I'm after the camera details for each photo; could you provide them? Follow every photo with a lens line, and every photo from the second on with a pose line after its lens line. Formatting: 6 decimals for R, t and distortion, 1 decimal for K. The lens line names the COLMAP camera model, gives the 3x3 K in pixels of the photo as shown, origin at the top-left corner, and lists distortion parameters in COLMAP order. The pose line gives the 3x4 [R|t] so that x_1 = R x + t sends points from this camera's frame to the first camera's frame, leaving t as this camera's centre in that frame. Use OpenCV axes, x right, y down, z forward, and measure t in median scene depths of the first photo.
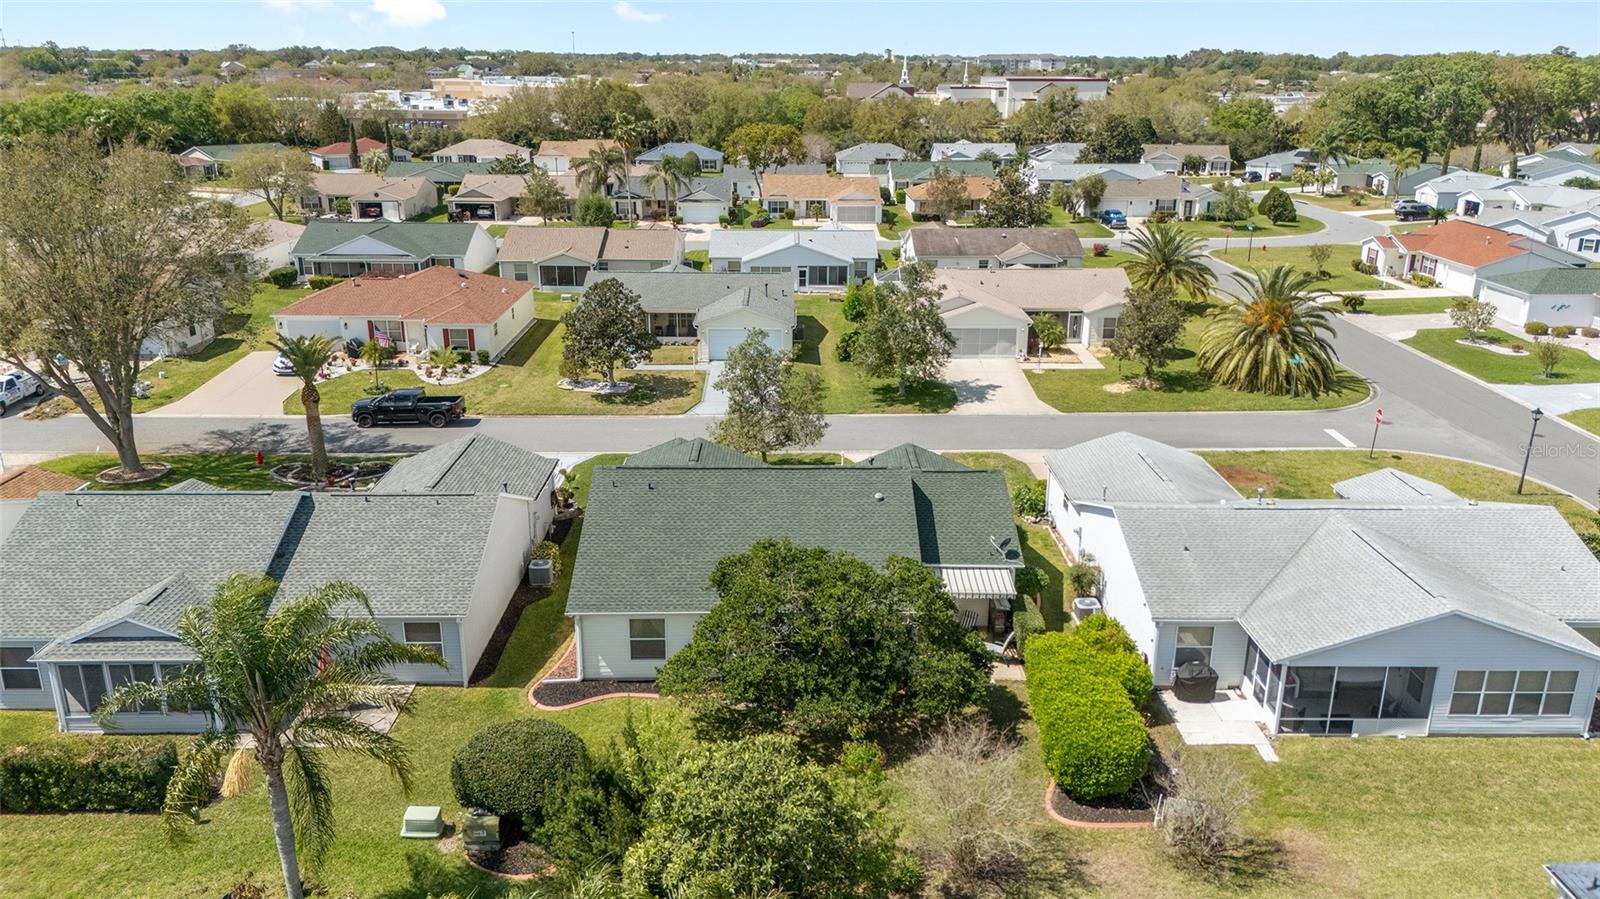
lens RADIAL K [[1170.8, 0, 797.4], [0, 1170.8, 473.0], [0, 0, 1]] dist [0.071217, -0.082954]
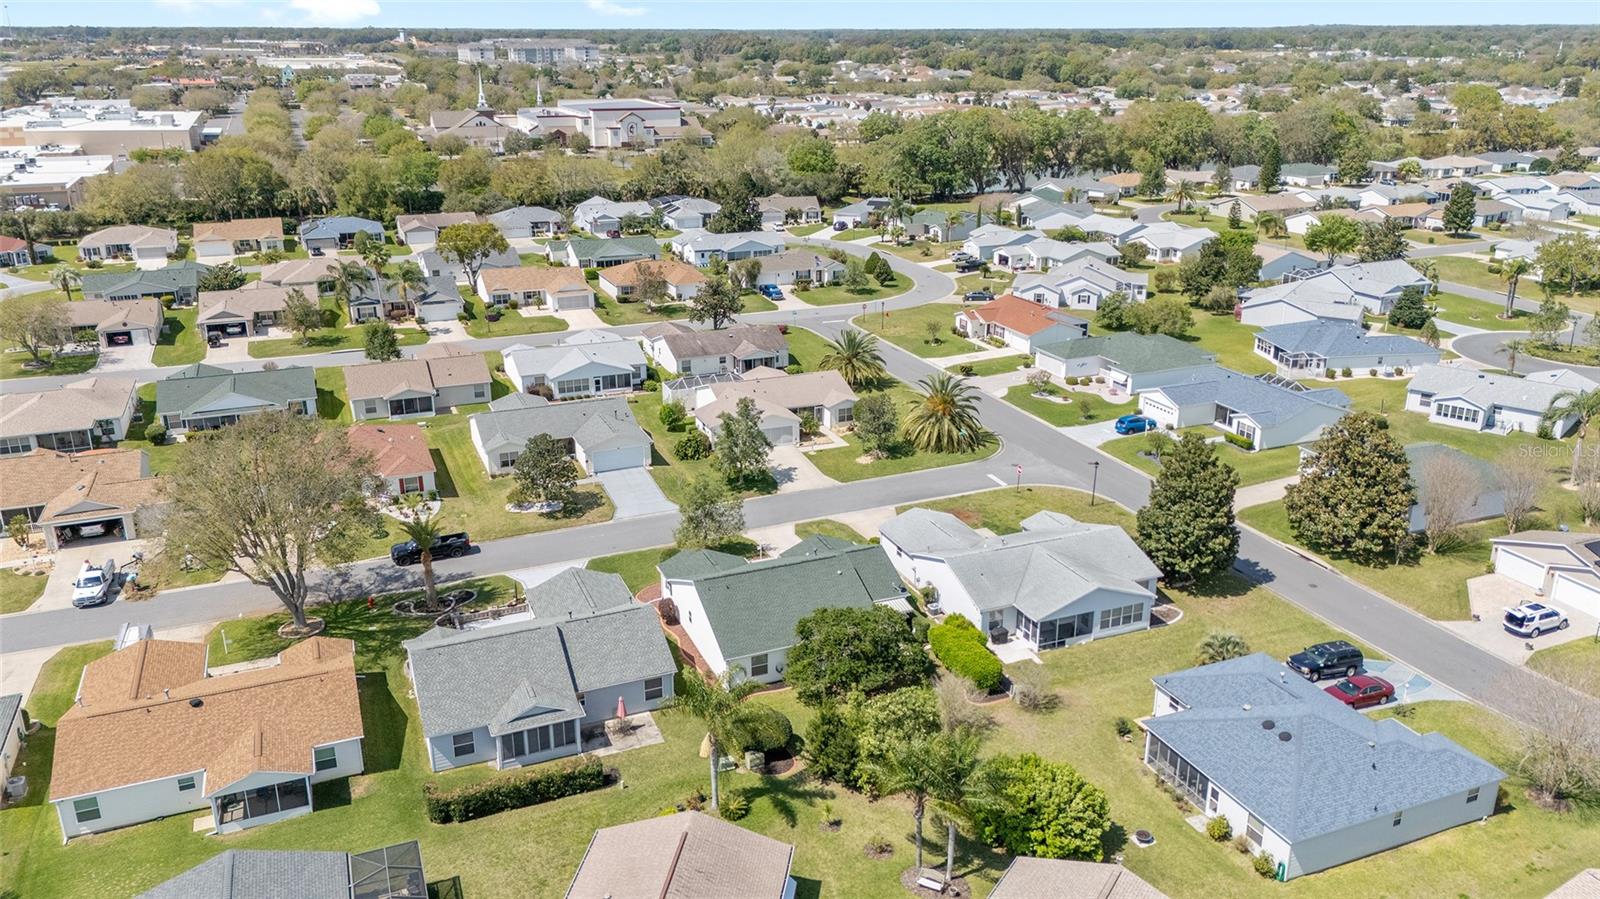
lens RADIAL K [[1193.8, 0, 800.0], [0, 1193.8, 449.5], [0, 0, 1]] dist [0.103307, -0.114497]
pose [[0.927159, -0.131663, 0.350772, -0.336509], [0.131370, 0.991024, 0.024749, -0.122432], [-0.350882, 0.023135, 0.936134, -0.439771]]
